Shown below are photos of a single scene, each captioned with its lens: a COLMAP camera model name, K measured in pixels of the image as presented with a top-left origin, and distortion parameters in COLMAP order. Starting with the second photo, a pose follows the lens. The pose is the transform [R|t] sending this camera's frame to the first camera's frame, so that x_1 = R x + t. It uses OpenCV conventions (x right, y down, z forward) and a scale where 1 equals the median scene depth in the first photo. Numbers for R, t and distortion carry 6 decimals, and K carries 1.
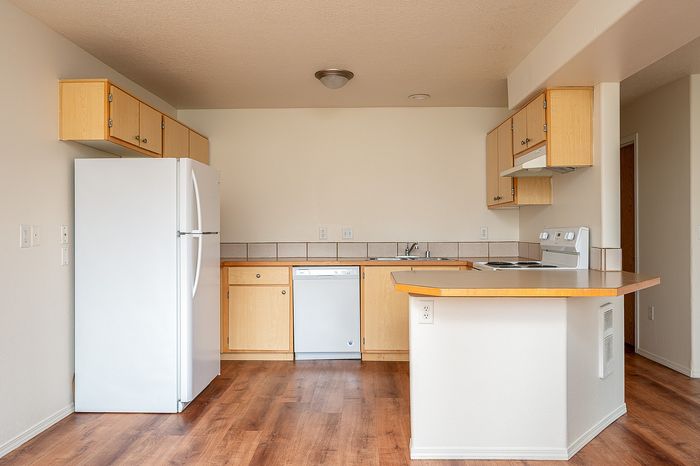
lens RADIAL K [[608.6, 0, 350.0], [0, 608.6, 233.0], [0, 0, 1]] dist [-0.001845, 0.000250]
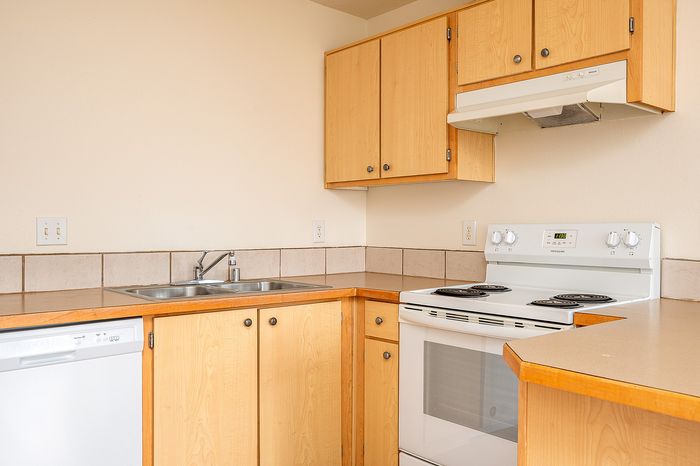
lens RADIAL K [[608.6, 0, 350.0], [0, 608.6, 233.0], [0, 0, 1]] dist [-0.001845, 0.000250]
pose [[0.718922, 0.001386, 0.695090, -0.169558], [-0.004798, 0.999984, 0.002968, -0.000316], [-0.695075, -0.005468, 0.718917, 0.689085]]
